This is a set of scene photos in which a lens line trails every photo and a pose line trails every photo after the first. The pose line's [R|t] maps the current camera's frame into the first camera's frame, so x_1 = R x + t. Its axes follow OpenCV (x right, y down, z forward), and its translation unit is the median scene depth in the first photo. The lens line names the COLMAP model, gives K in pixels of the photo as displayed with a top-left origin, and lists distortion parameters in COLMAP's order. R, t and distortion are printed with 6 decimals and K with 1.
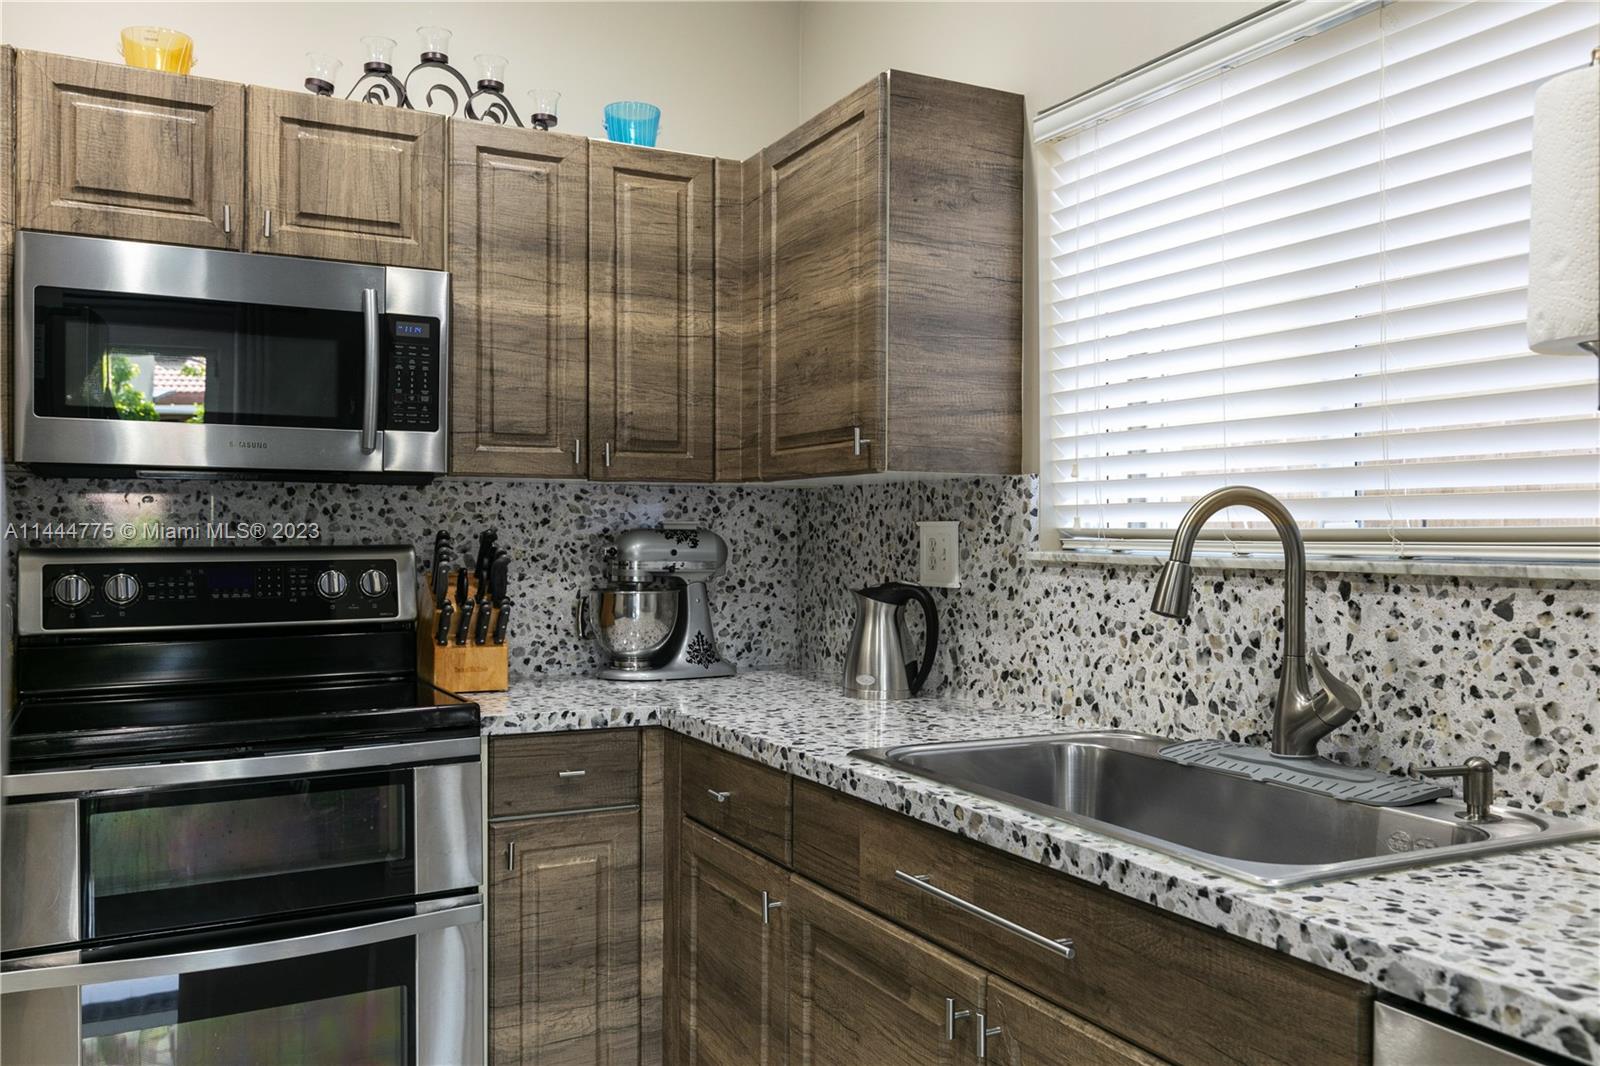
lens RADIAL K [[1239.7, 0, 774.1], [0, 1239.7, 519.0], [0, 0, 1]] dist [0.021047, -0.011233]
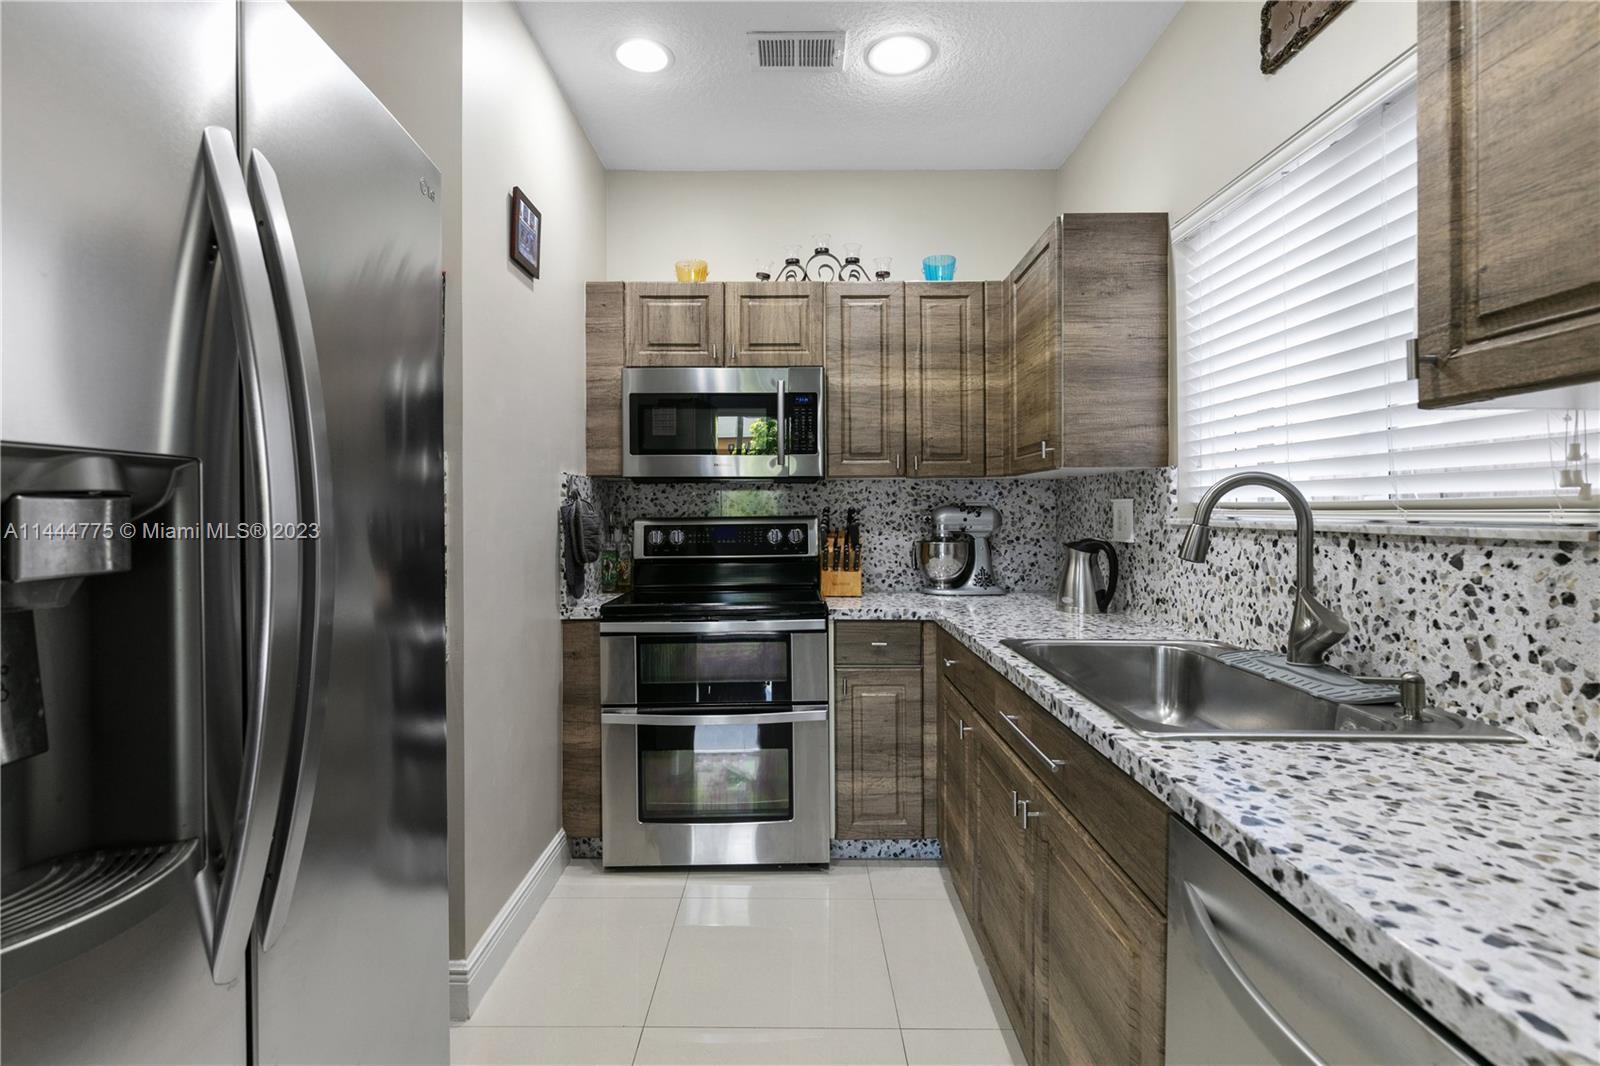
lens RADIAL K [[756.5, 0, 818.4], [0, 756.5, 499.6], [0, 0, 1]] dist [0.016095, -0.003610]
pose [[0.894751, -0.012755, -0.446384, 0.303907], [0.011939, 0.999918, -0.004639, 0.003419], [0.446406, -0.001178, 0.894830, -0.006123]]
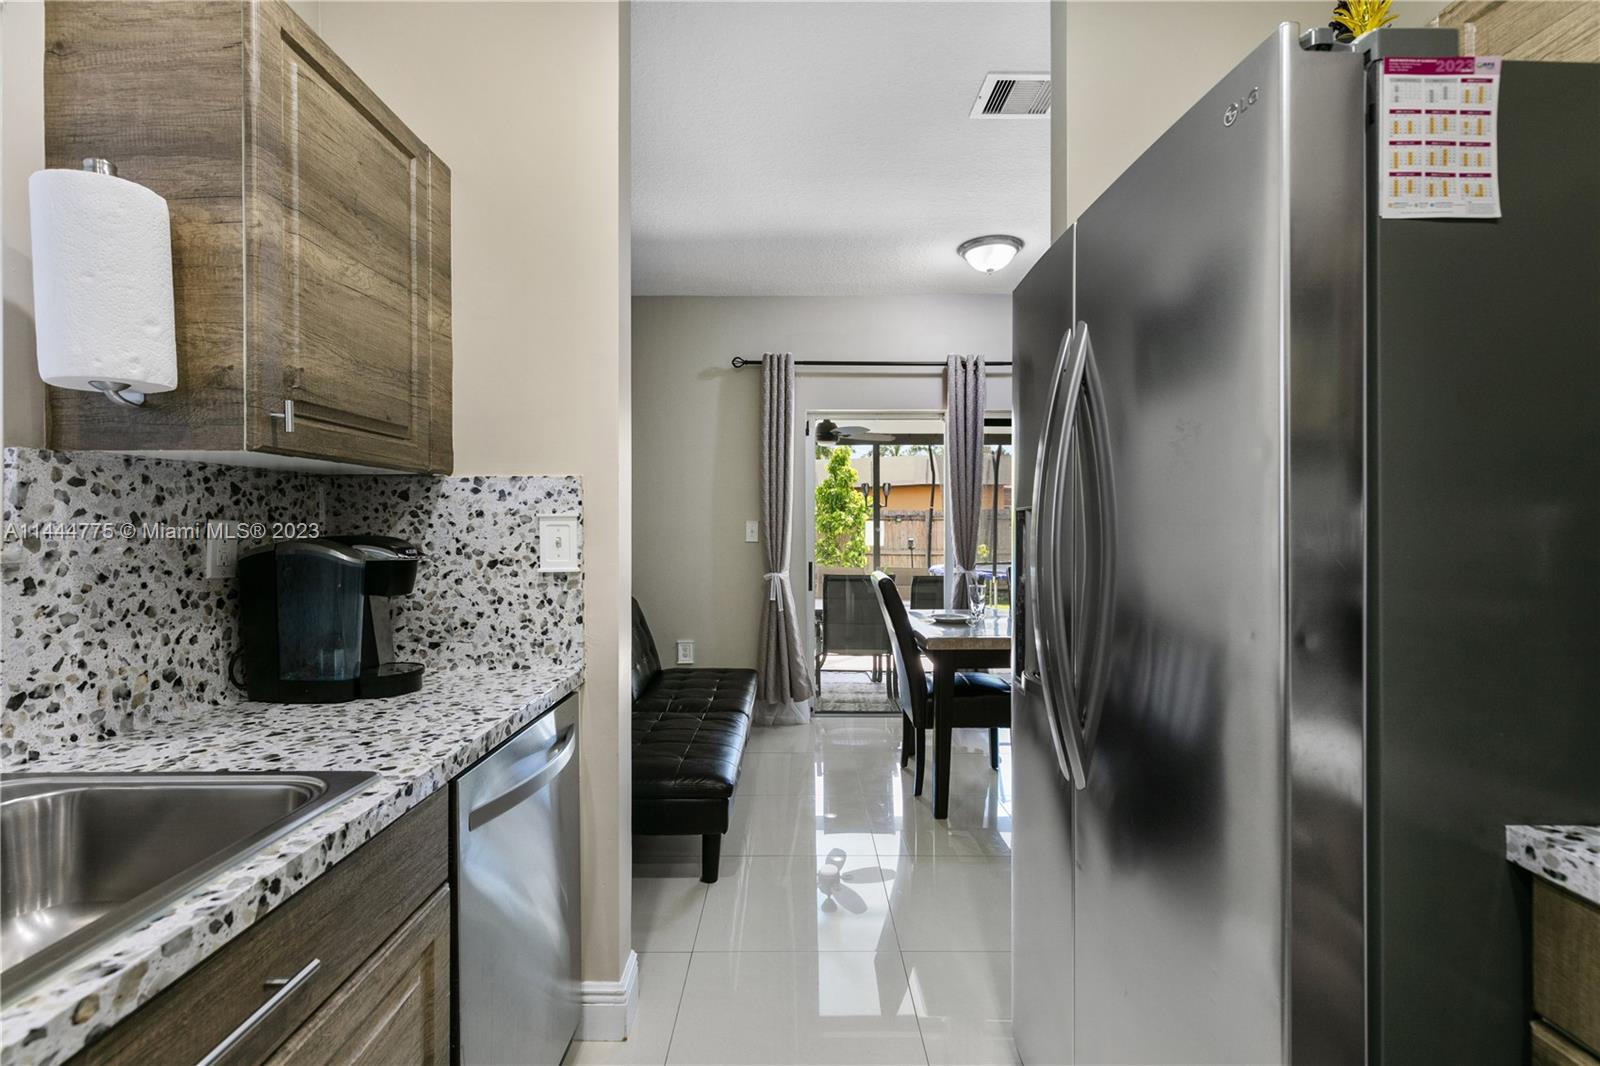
lens RADIAL K [[725.3, 0, 779.6], [0, 725.3, 520.0], [0, 0, 1]] dist [0.012646, -0.002828]
pose [[-0.878437, -0.000548, 0.477858, -0.264476], [-0.009969, 0.999803, -0.017179, 0.009172], [-0.477755, -0.019854, -0.878269, 1.012941]]
